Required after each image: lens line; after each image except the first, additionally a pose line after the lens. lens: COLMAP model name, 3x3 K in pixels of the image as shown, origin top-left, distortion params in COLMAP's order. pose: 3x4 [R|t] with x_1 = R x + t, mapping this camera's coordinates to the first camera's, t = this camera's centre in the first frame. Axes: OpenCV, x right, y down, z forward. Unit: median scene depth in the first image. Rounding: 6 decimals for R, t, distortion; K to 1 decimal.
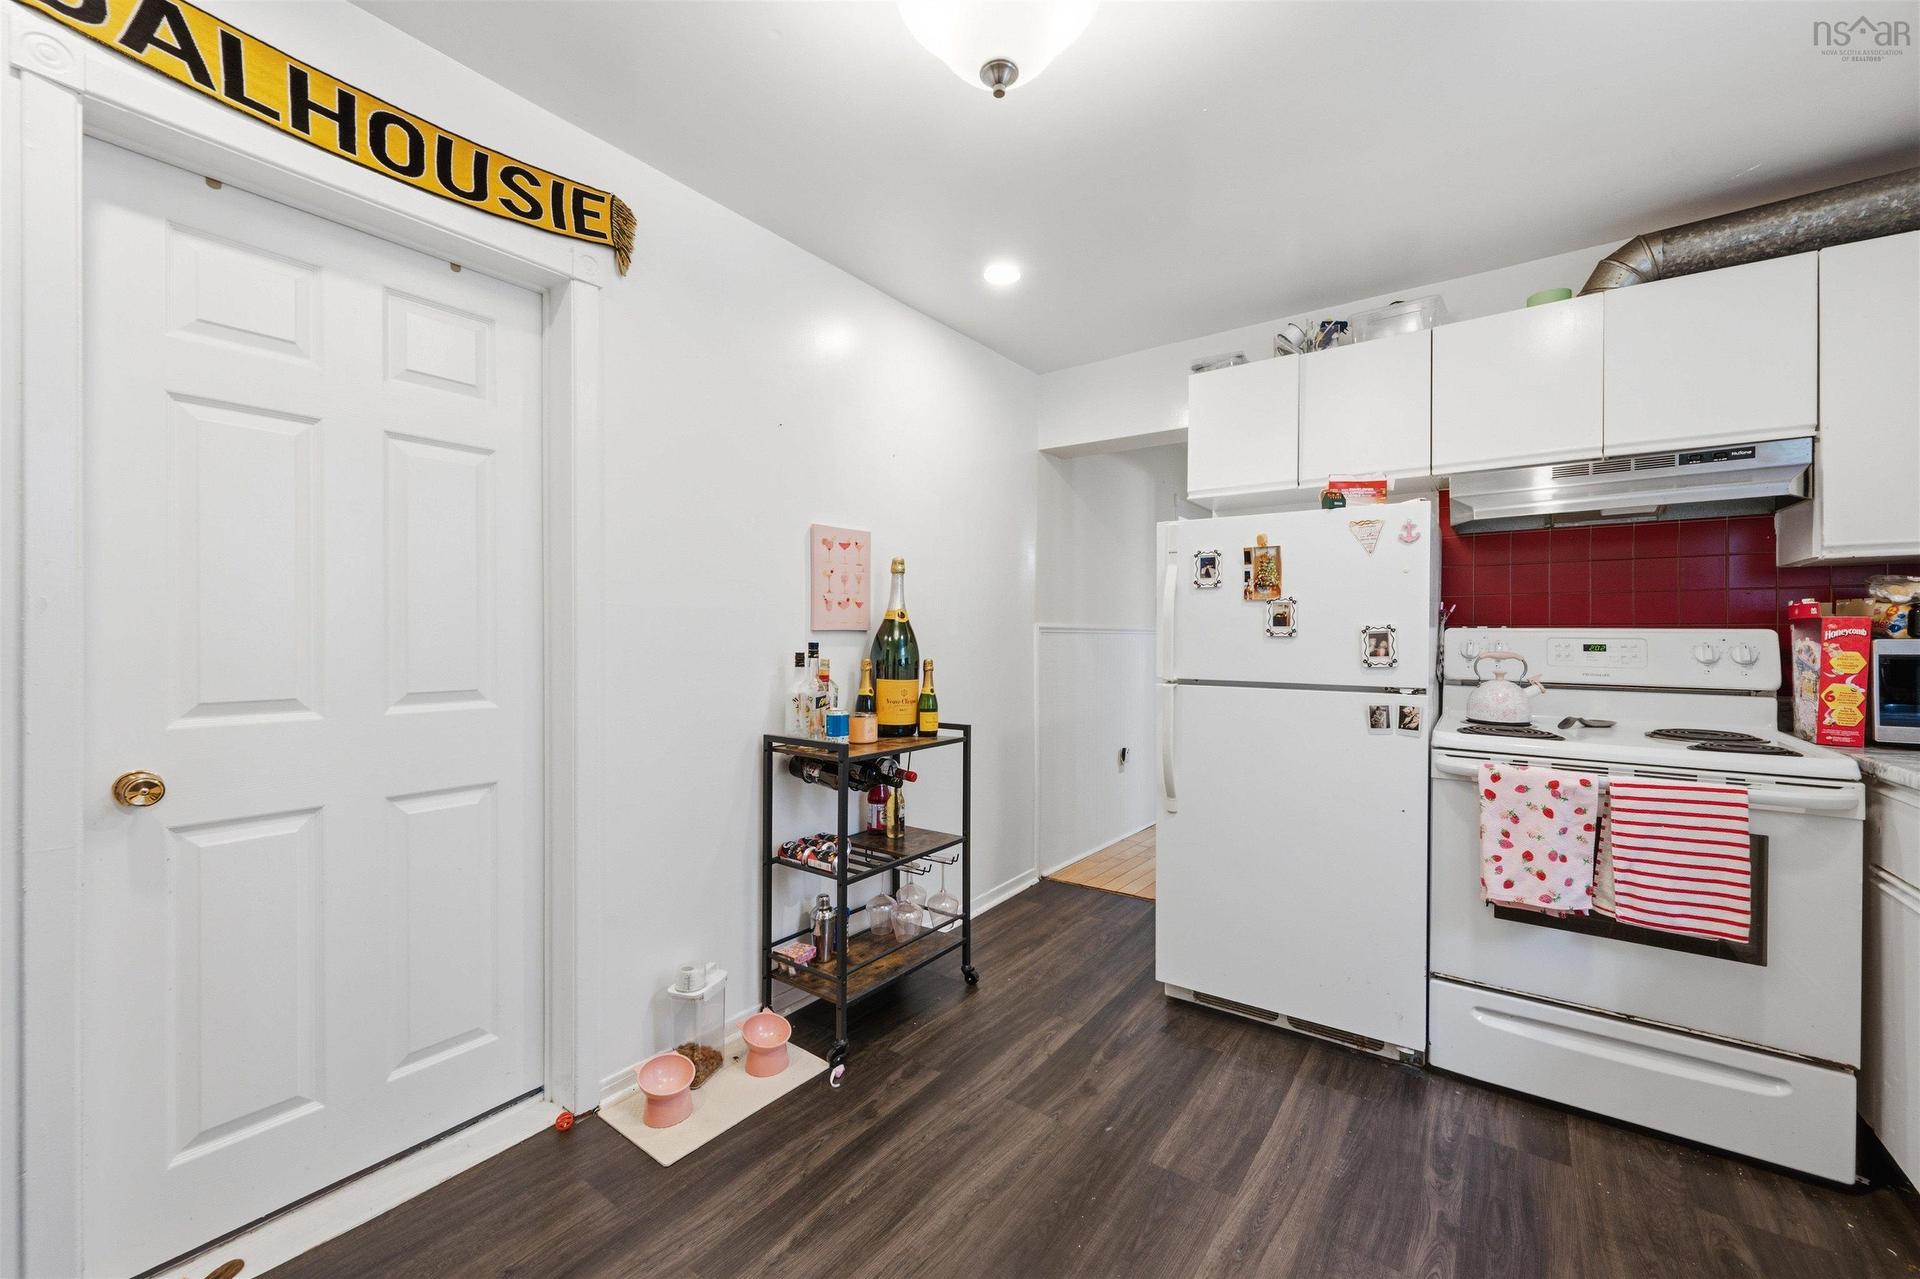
lens RADIAL K [[788.7, 0, 963.4], [0, 788.7, 638.8], [0, 0, 1]] dist [0.001434, 0.000252]
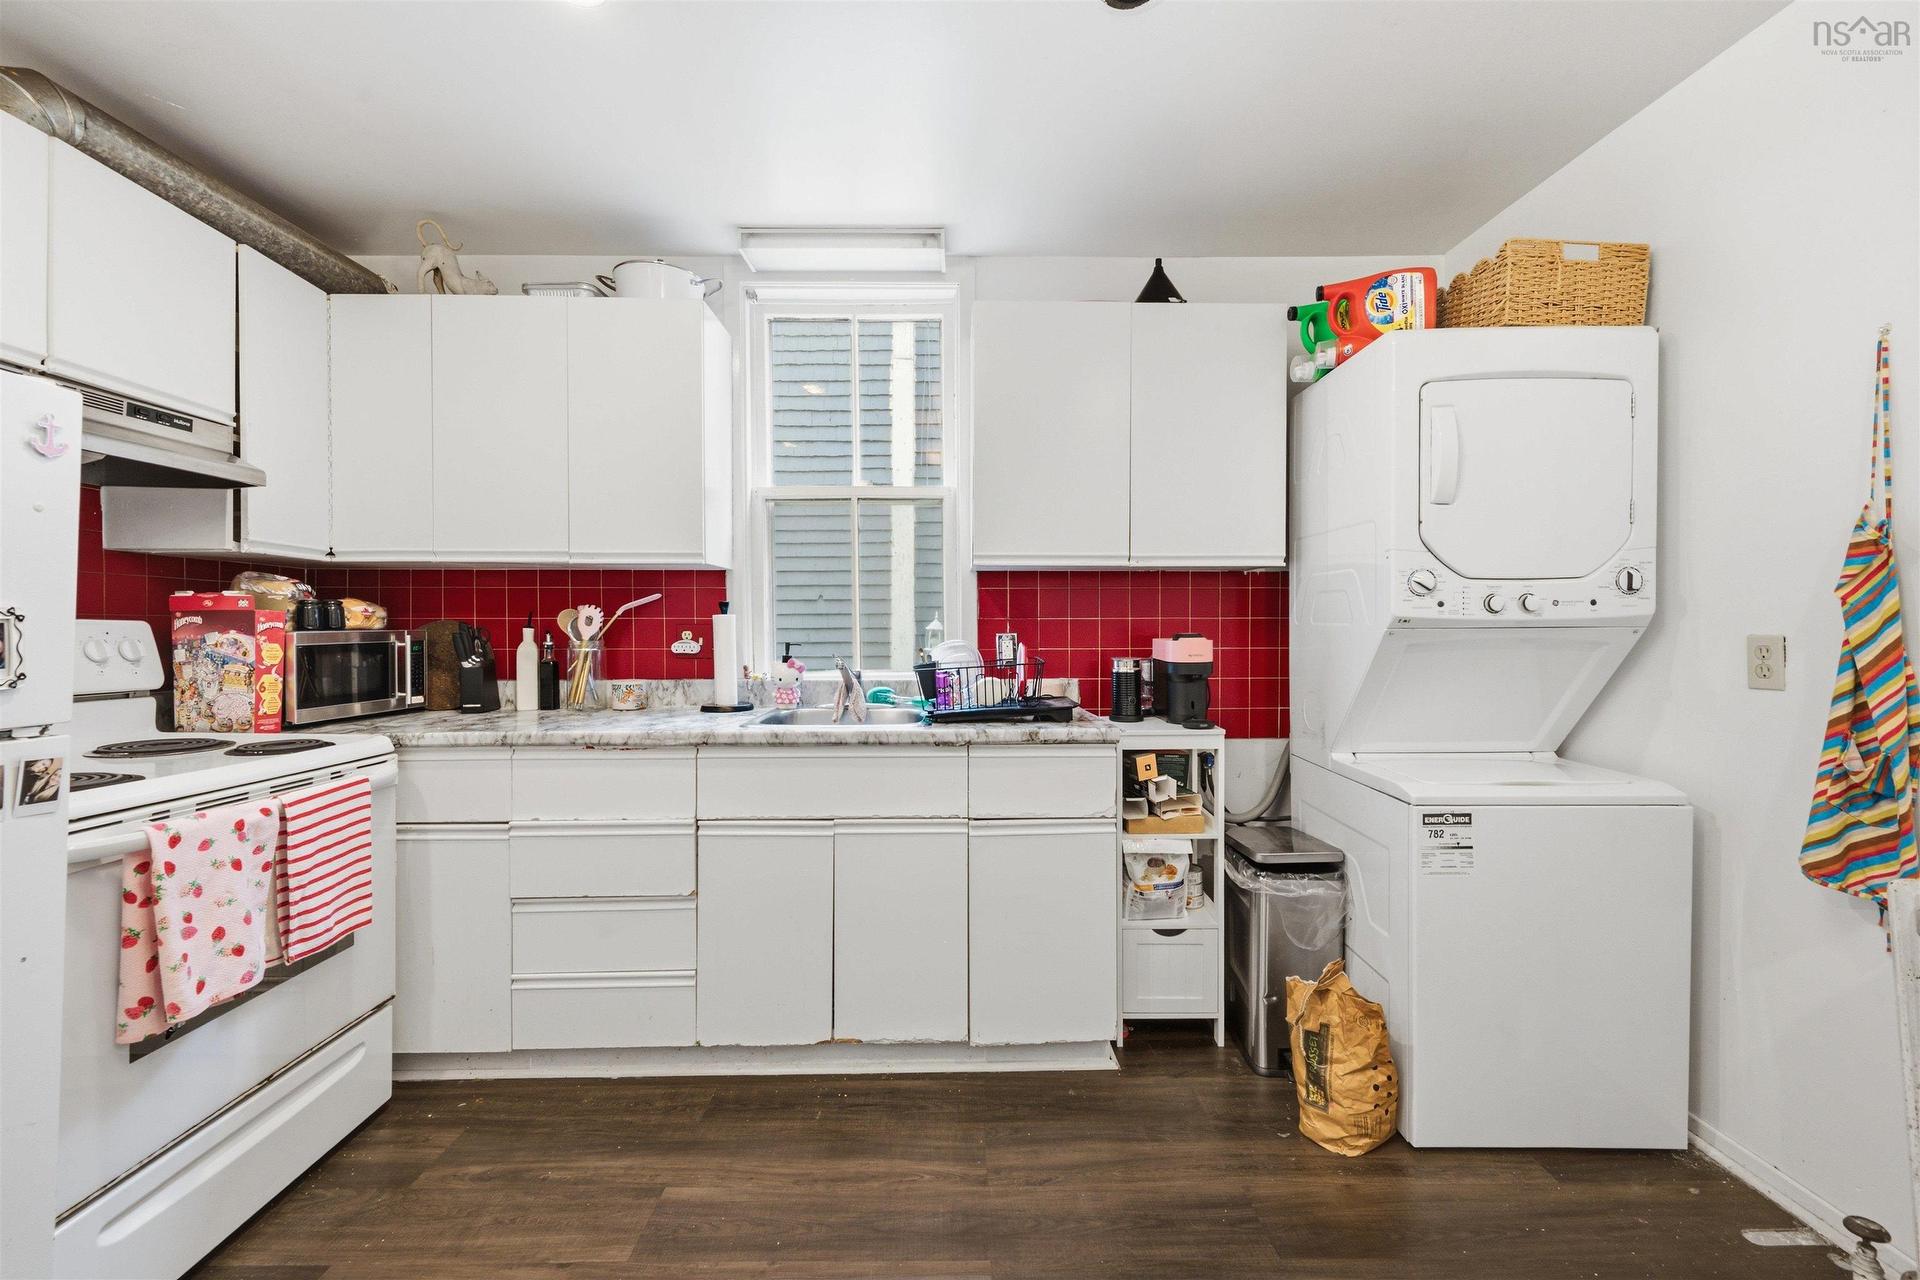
lens RADIAL K [[788.7, 0, 963.8], [0, 788.7, 635.8], [0, 0, 1]] dist [0.001434, 0.000252]
pose [[-0.611802, -0.007491, 0.790976, -0.271635], [0.003273, 0.999923, 0.012001, -0.003736], [-0.791005, 0.009931, -0.611730, 0.902484]]
